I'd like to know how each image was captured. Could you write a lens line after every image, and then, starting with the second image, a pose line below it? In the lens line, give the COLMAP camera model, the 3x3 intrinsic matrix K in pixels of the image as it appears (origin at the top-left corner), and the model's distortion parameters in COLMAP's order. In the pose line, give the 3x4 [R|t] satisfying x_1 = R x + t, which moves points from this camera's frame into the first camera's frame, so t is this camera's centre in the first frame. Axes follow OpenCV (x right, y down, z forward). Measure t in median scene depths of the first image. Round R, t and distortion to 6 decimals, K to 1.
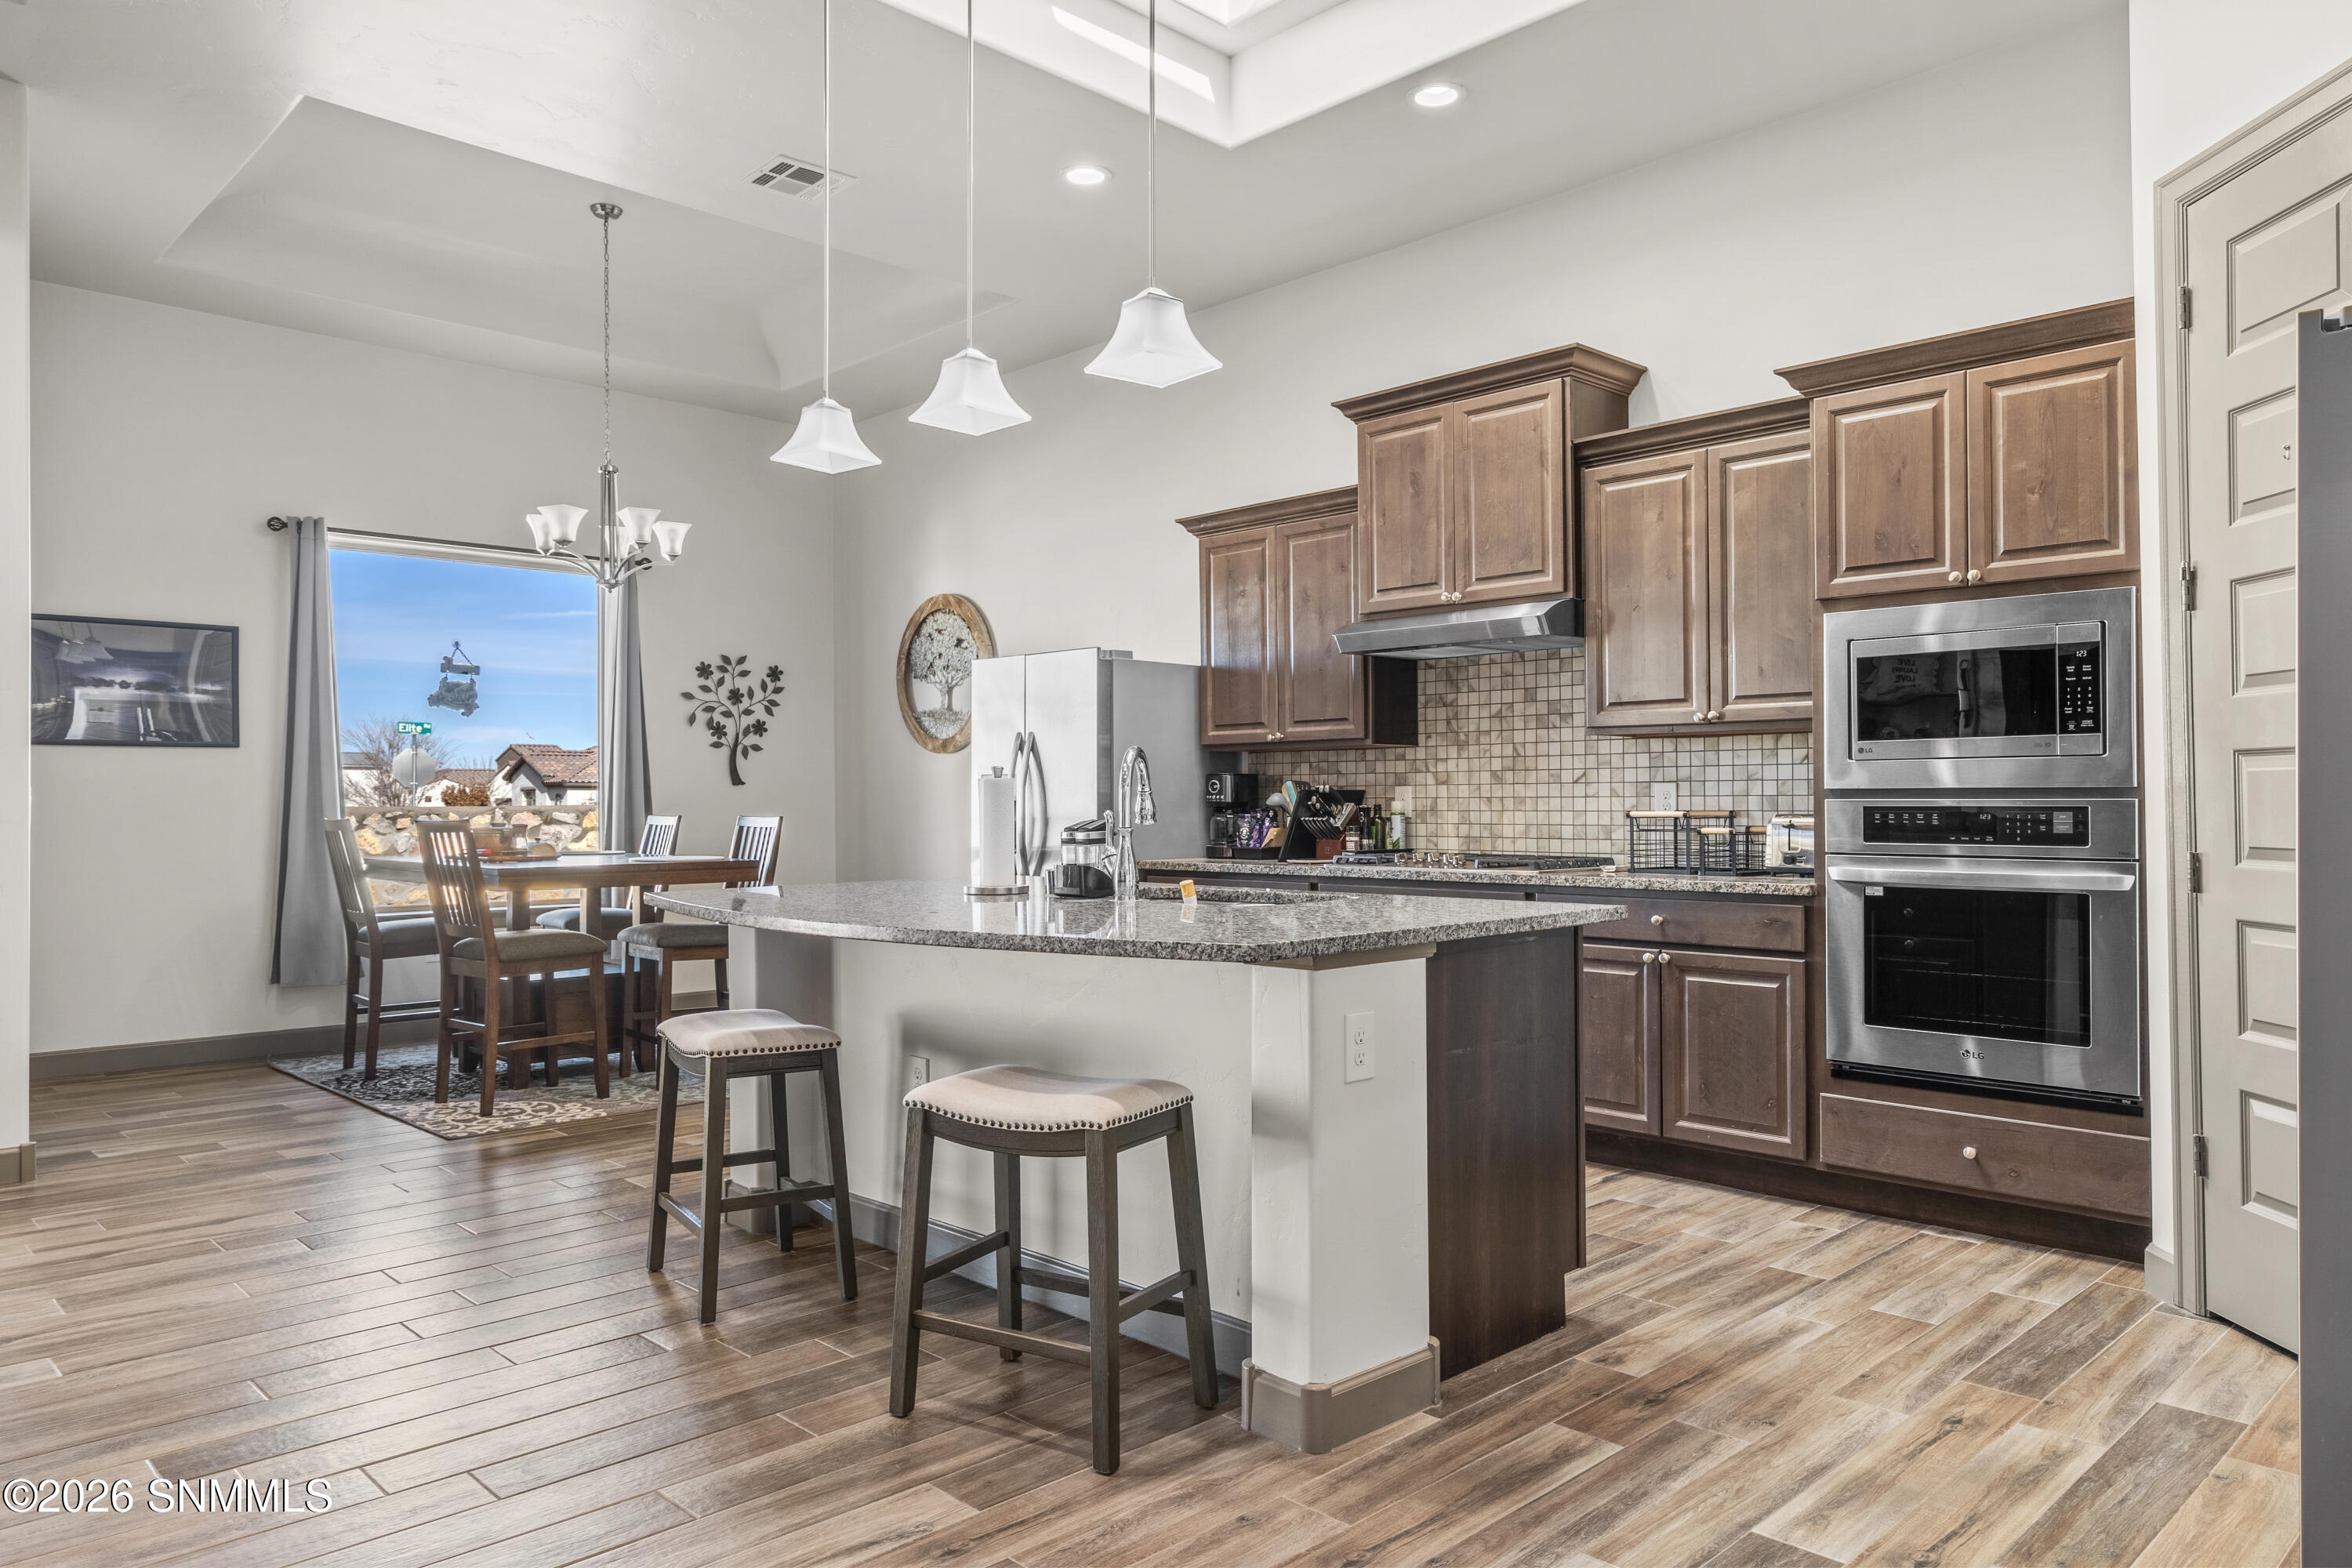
lens RADIAL K [[1568.3, 0, 1179.2], [0, 1568.3, 795.3], [0, 0, 1]] dist [0.010030, 0.006448]
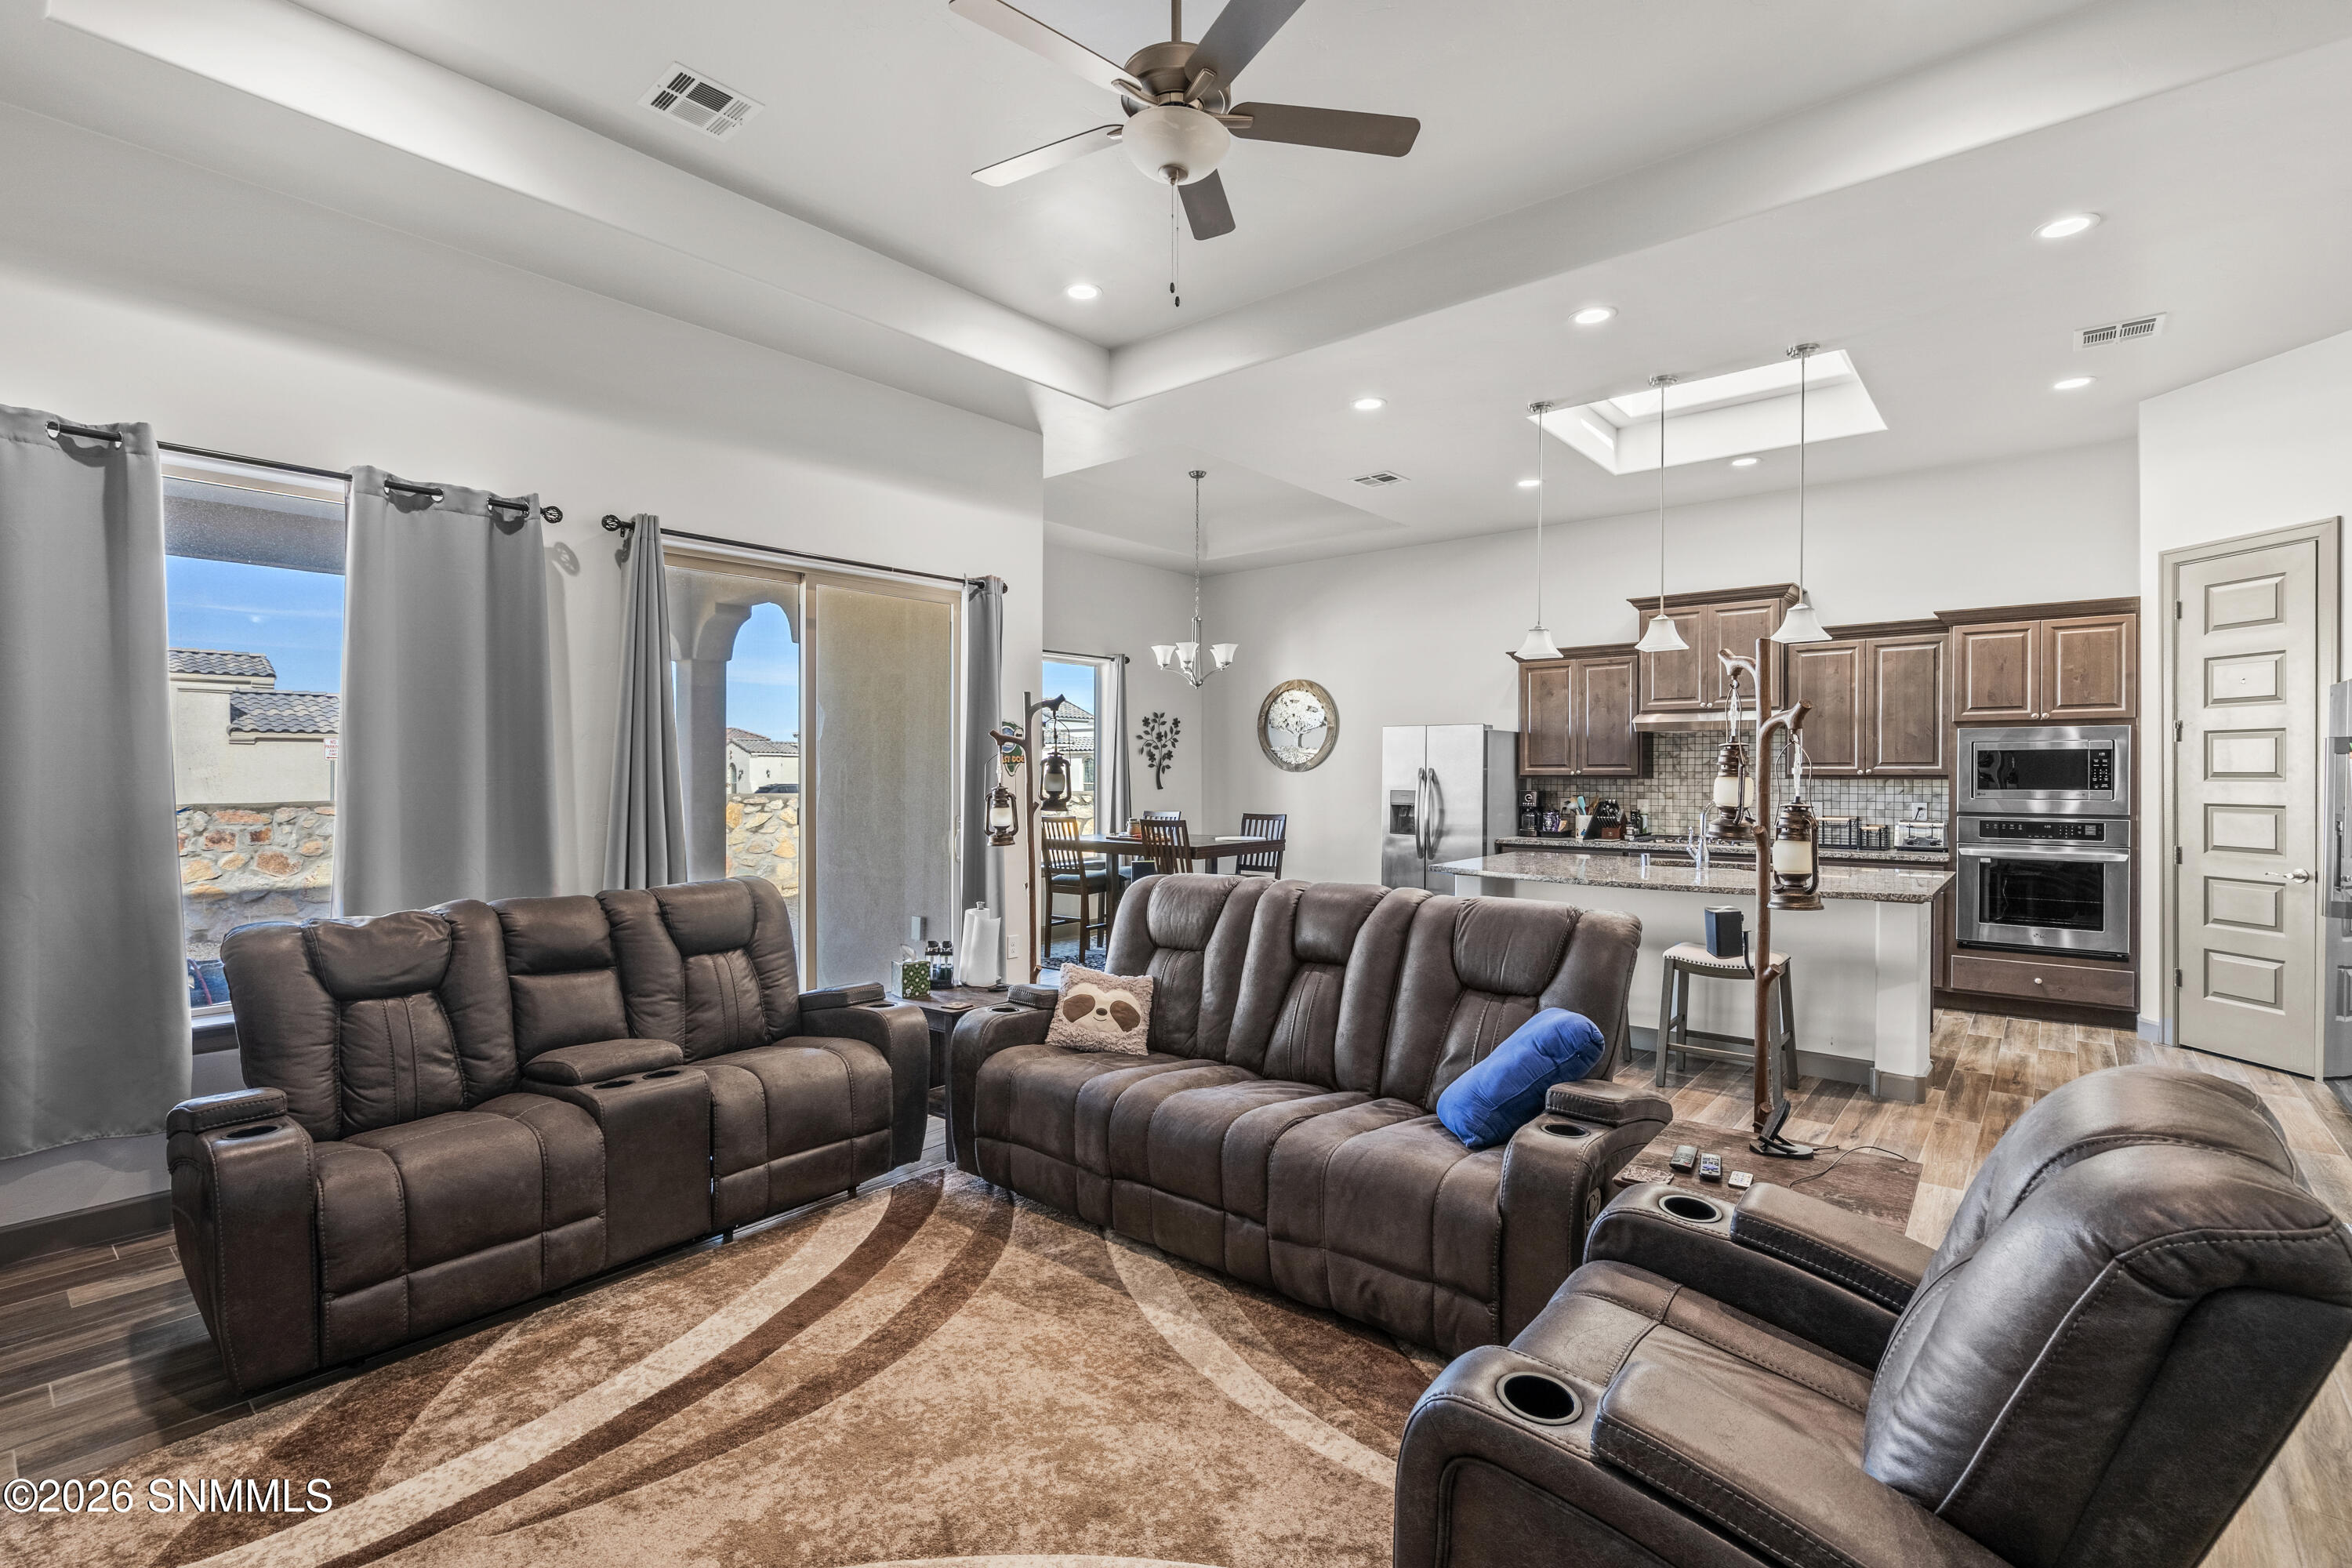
lens RADIAL K [[1089.5, 0, 1166.1], [0, 1089.5, 784.8], [0, 0, 1]] dist [-0.005454, 0.004172]
pose [[0.995116, 0.001356, 0.098700, -0.620816], [-0.002974, 0.999863, 0.016254, -0.047645], [-0.098665, -0.016468, 0.994984, -0.274223]]
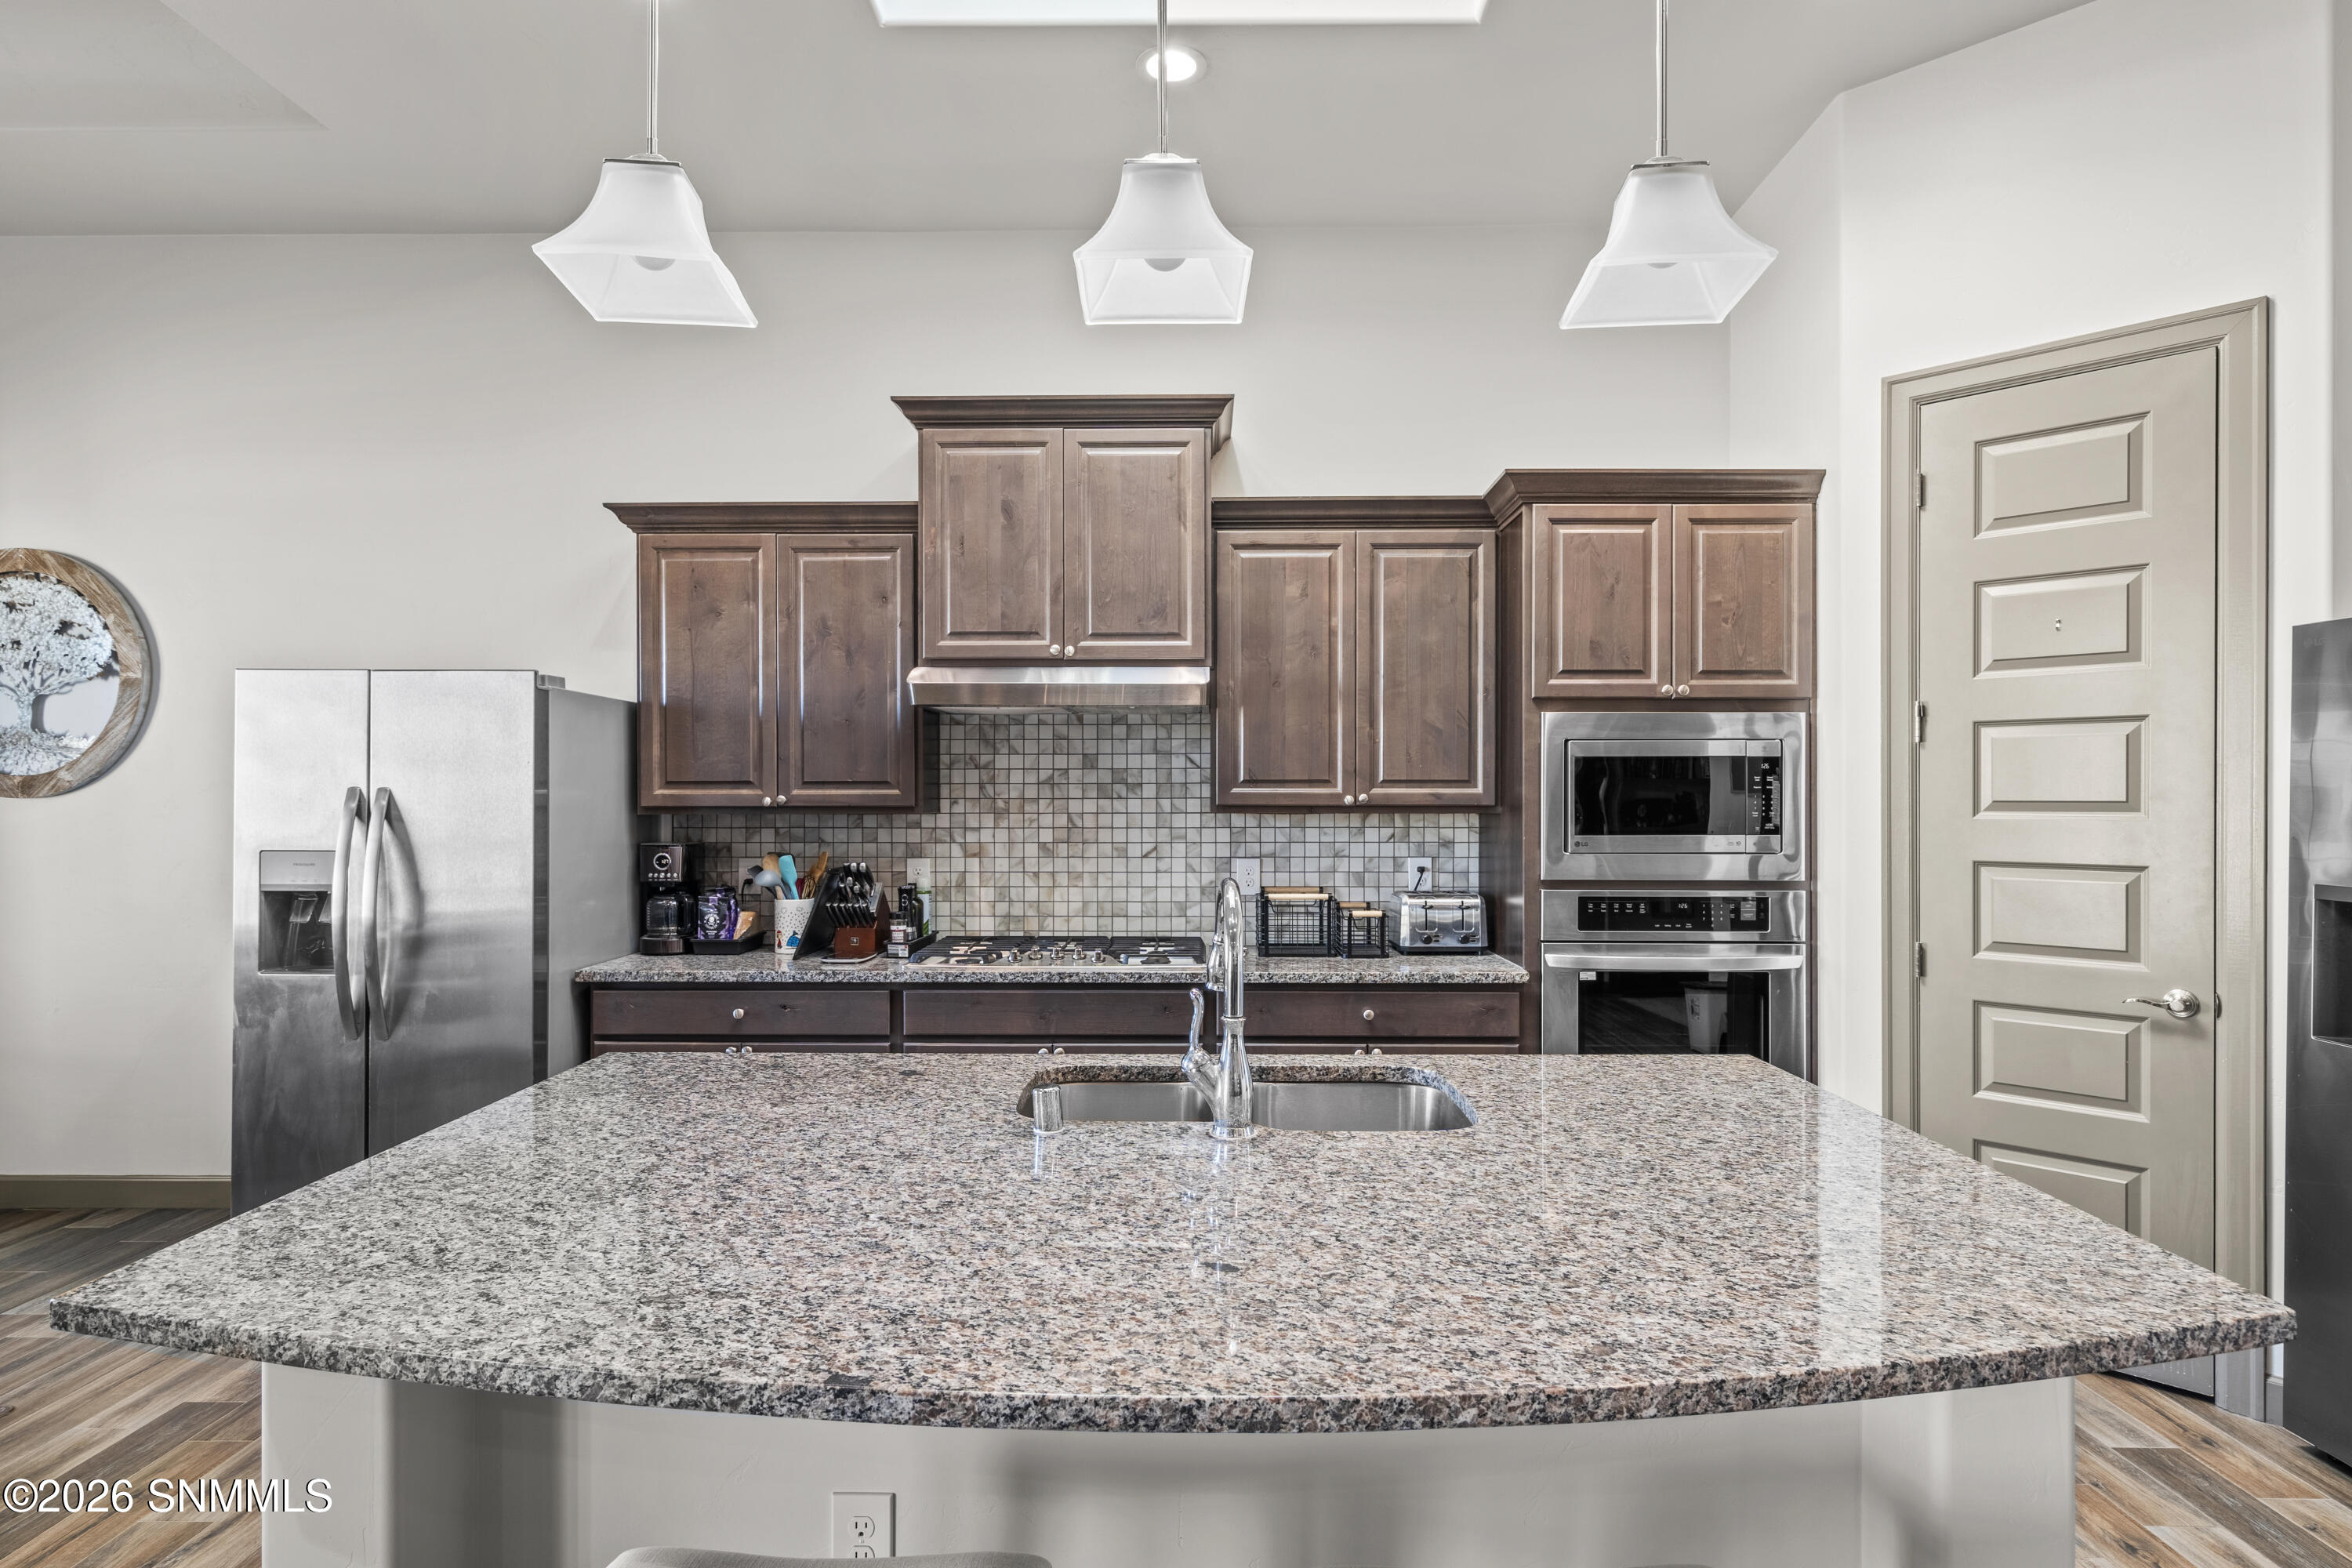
lens RADIAL K [[1261.6, 0, 1183.8], [0, 1261.6, 798.2], [0, 0, 1]] dist [0.001388, 0.003019]
pose [[0.704489, 0.004033, 0.709704, -0.275990], [-0.005891, 0.999983, 0.000165, -0.044569], [-0.709691, -0.004297, 0.704500, 0.453116]]
